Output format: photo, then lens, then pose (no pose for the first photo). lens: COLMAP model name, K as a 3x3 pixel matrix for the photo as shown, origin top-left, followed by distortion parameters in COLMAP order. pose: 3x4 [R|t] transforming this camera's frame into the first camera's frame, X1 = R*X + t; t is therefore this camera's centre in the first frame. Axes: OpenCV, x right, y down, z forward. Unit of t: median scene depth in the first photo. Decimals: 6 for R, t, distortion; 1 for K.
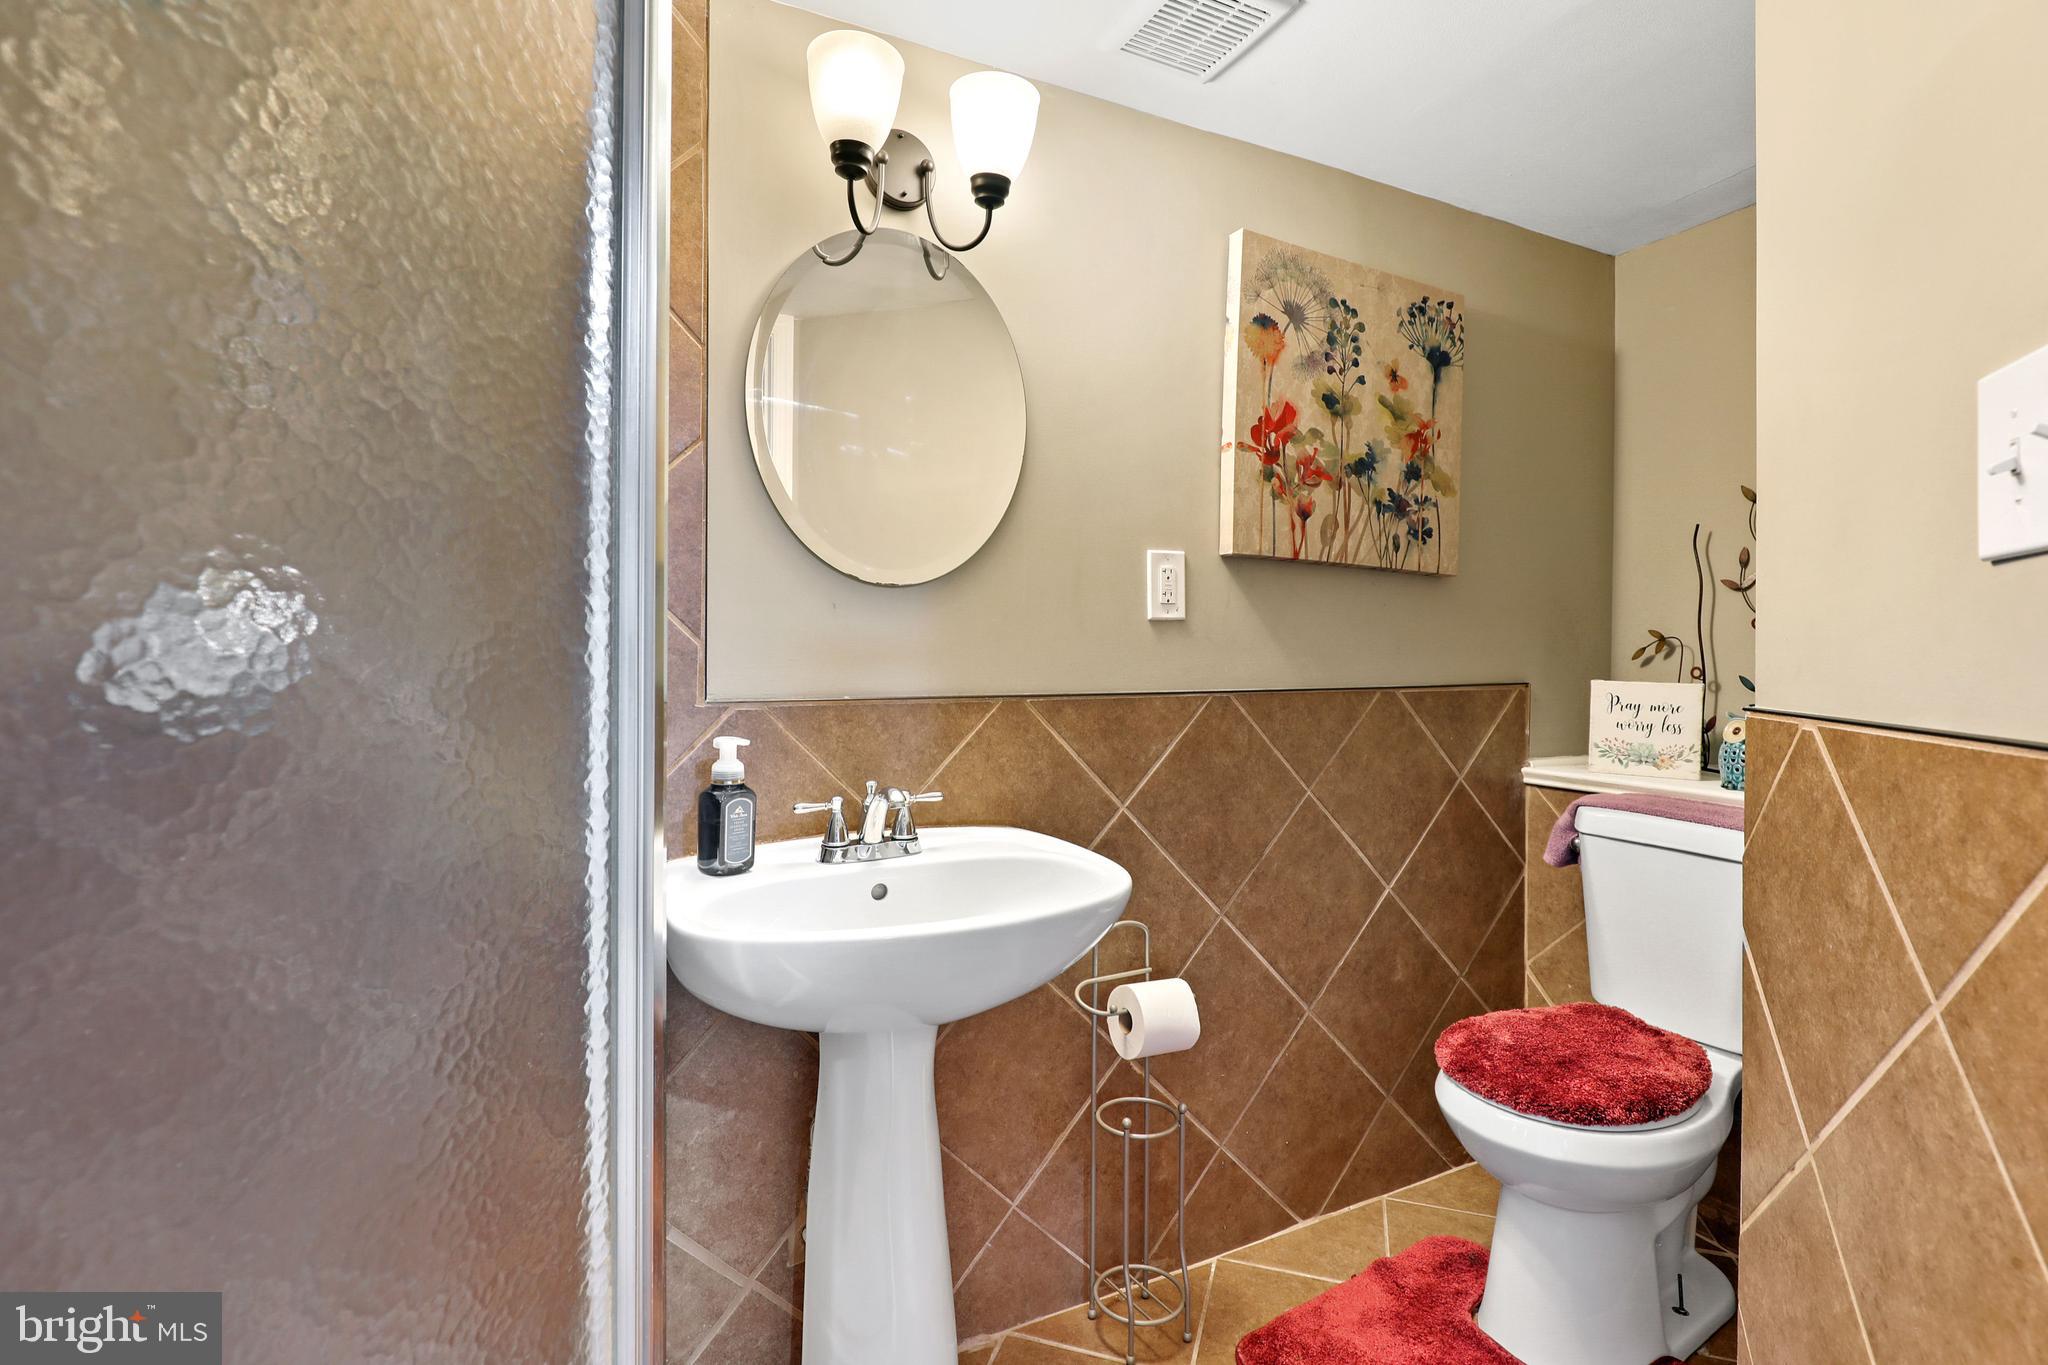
lens RADIAL K [[951.3, 0, 1024.2], [0, 951.3, 660.0], [0, 0, 1]] dist [-0.006731, 0.000103]
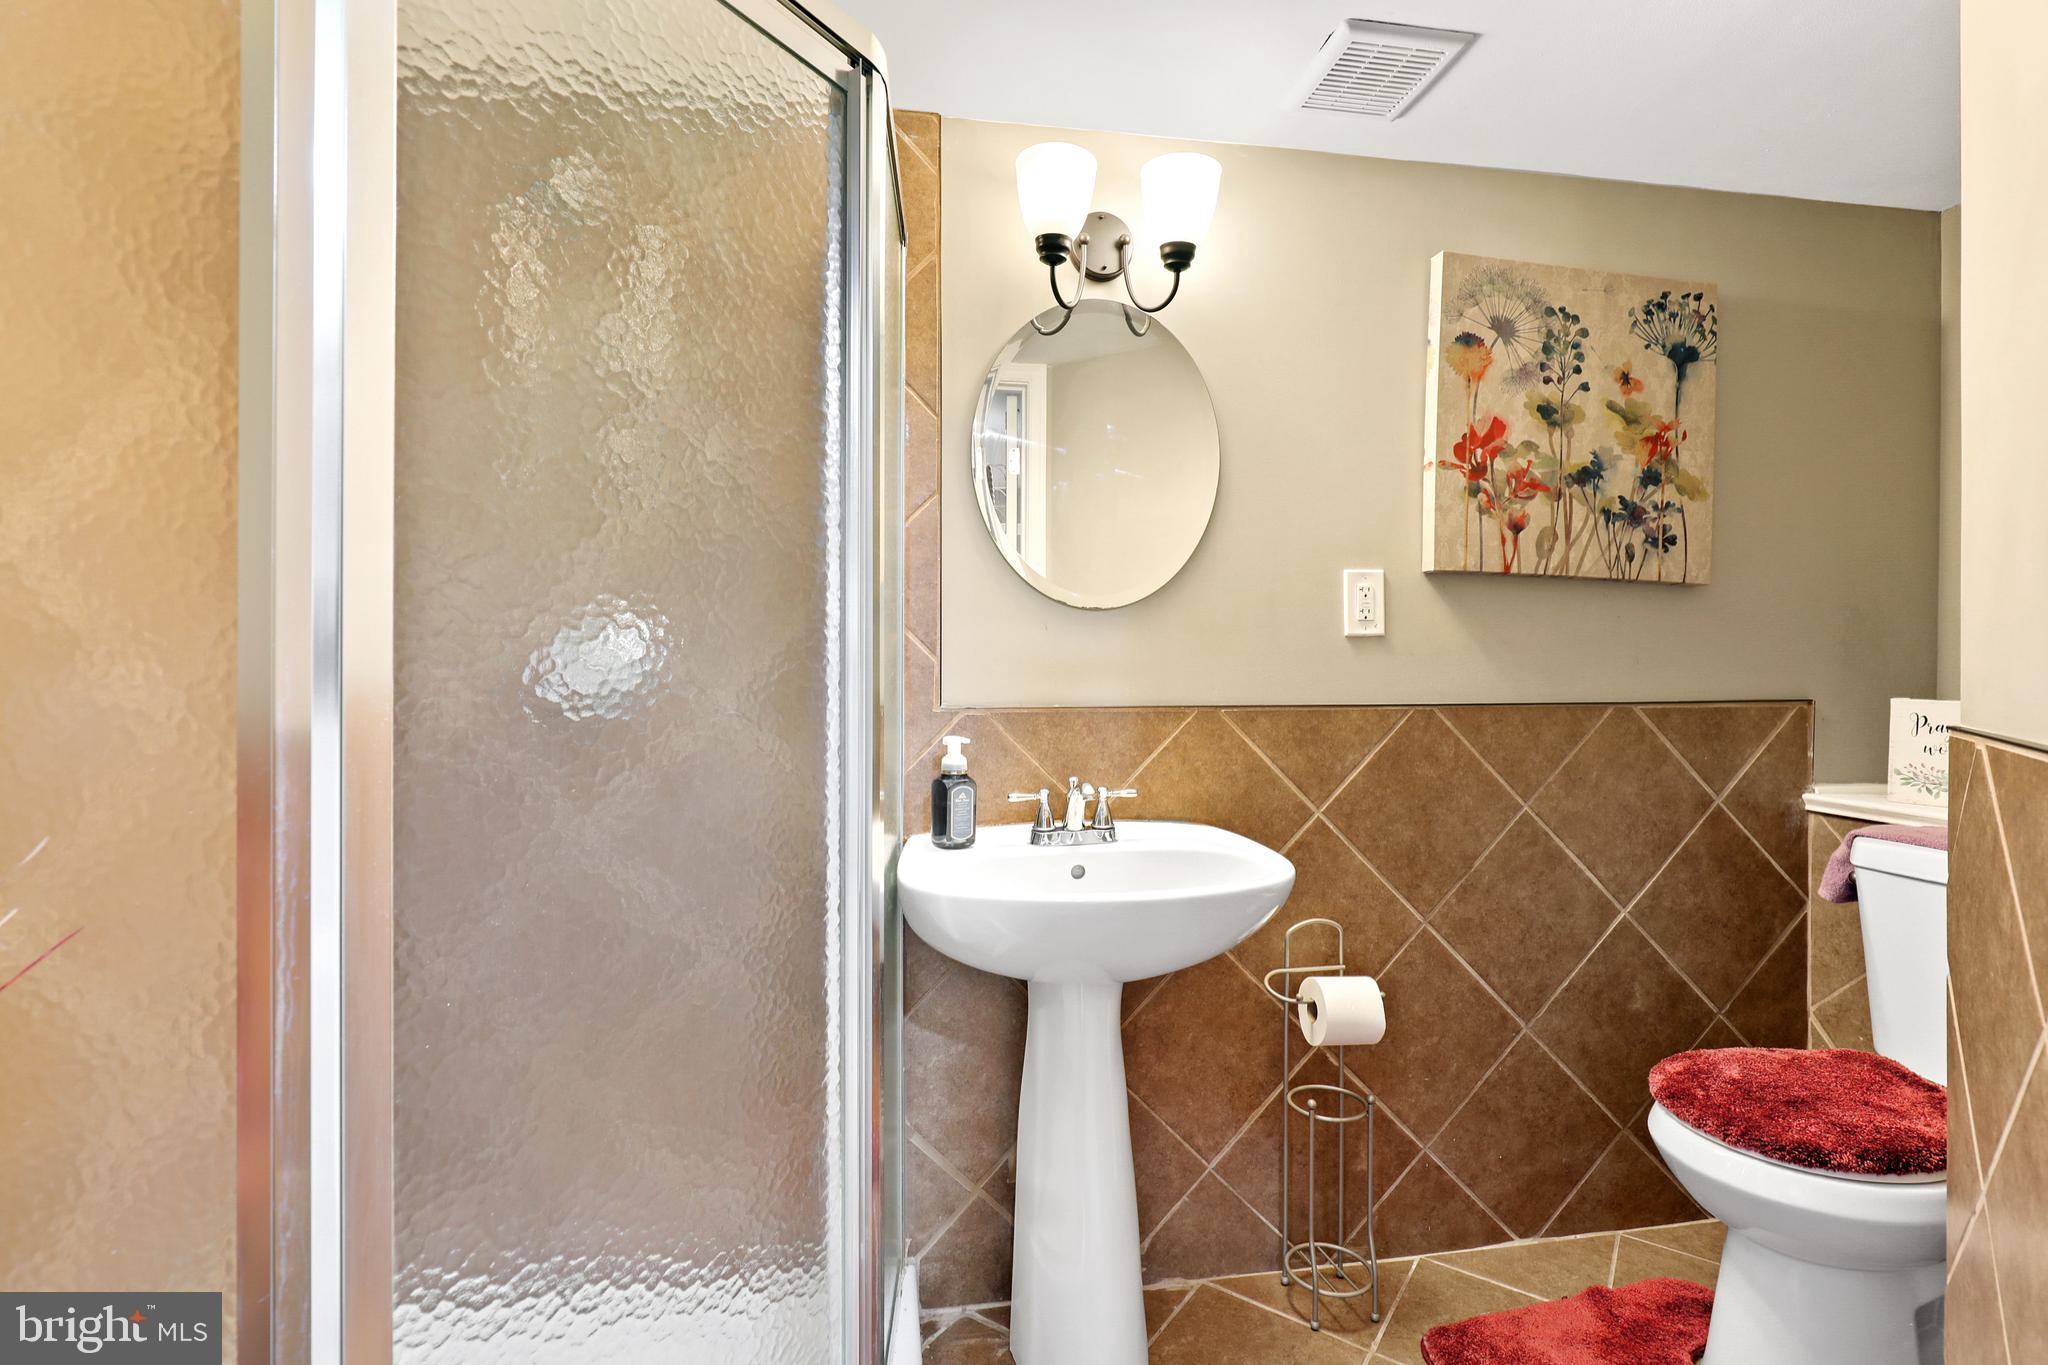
lens RADIAL K [[927.6, 0, 1024.0], [0, 927.6, 682.5], [0, 0, 1]] dist [0.000345, 0.000738]
pose [[0.956207, 0.004059, -0.292664, 0.092583], [-0.001458, 0.999957, 0.009105, 0.000682], [0.292689, -0.008280, 0.956172, -0.087976]]
